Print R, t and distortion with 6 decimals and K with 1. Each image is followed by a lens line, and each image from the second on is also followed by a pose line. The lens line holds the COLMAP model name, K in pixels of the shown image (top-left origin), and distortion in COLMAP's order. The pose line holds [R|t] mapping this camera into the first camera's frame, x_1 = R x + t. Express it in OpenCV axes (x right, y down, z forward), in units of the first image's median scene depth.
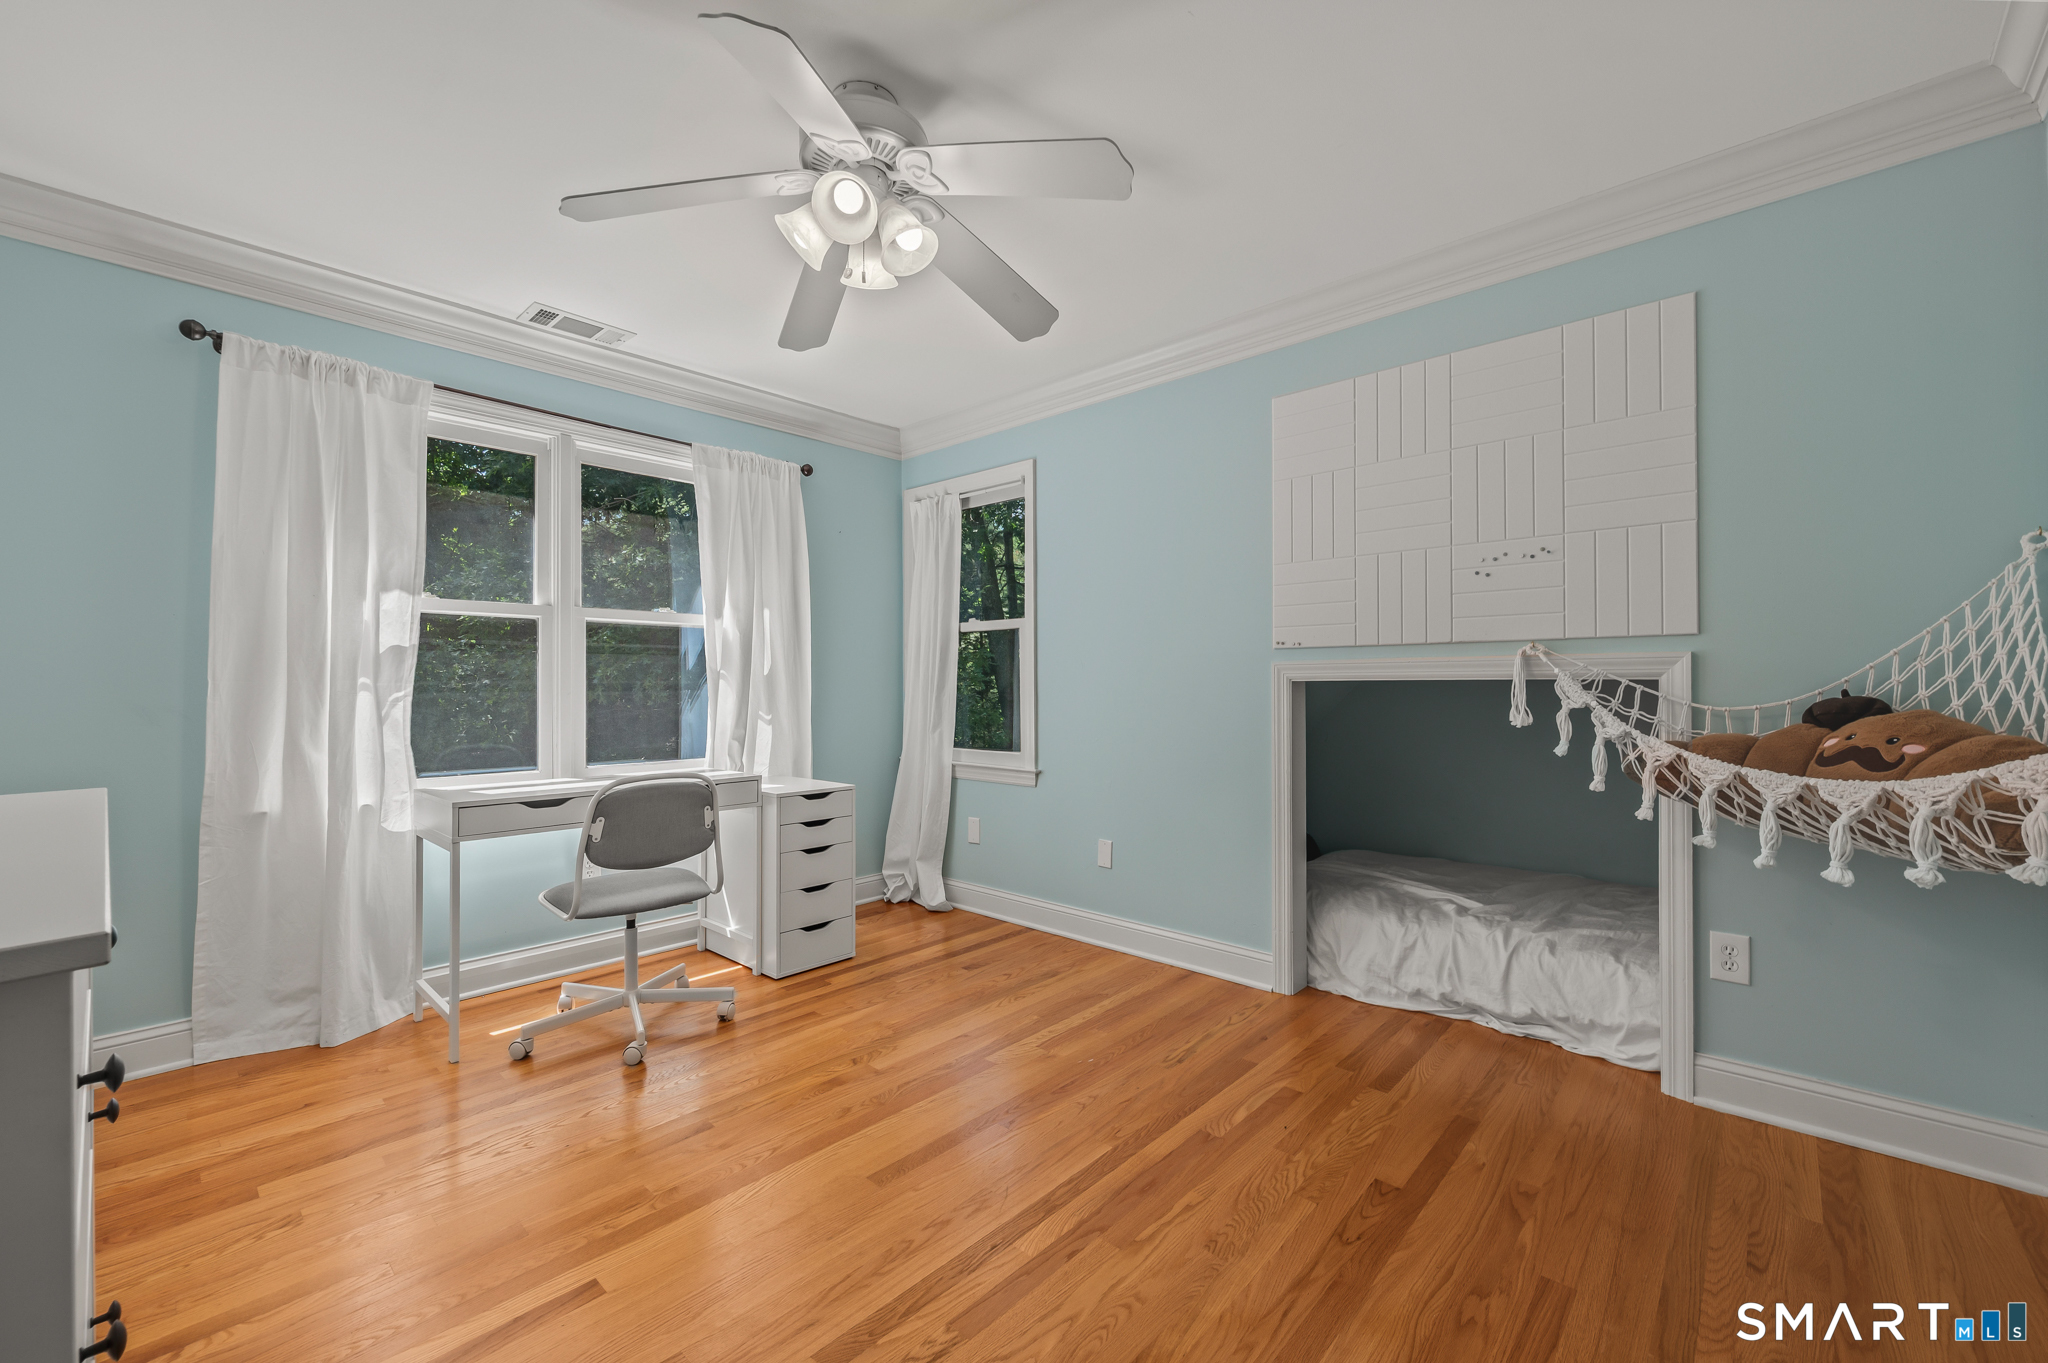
lens RADIAL K [[844.5, 0, 1034.5], [0, 844.5, 683.2], [0, 0, 1]] dist [0.001351, 0.000034]
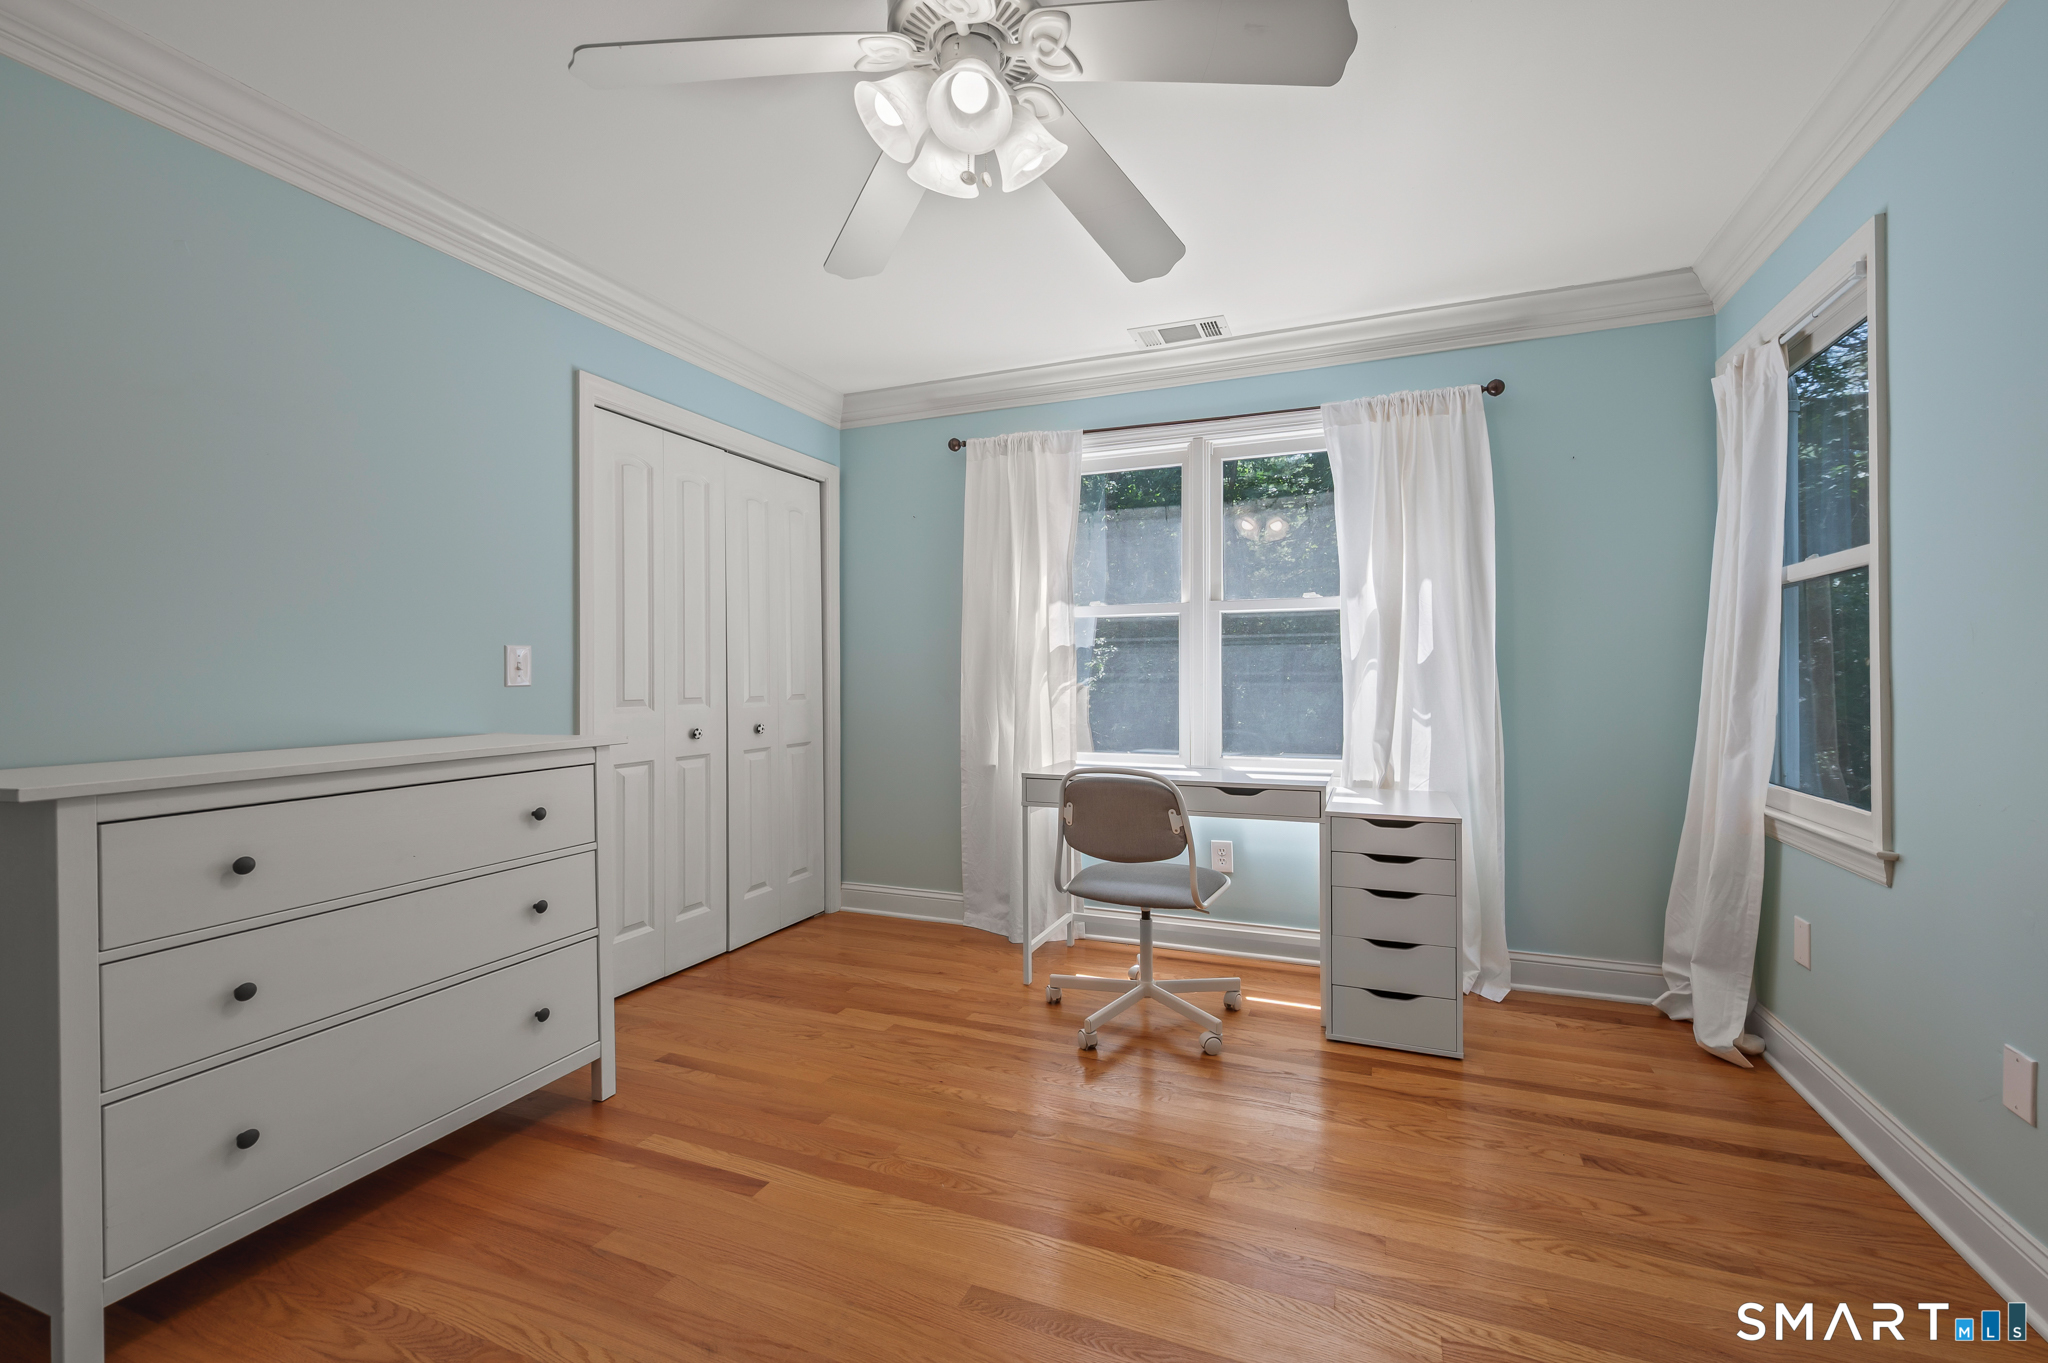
lens RADIAL K [[817.9, 0, 1032.4], [0, 817.9, 672.6], [0, 0, 1]] dist [0.001927, 0.000098]
pose [[0.351752, -0.000205, -0.936093, 0.318903], [0.004851, 0.999987, 0.001604, -0.004890], [0.936081, -0.005105, 0.351749, 0.440138]]
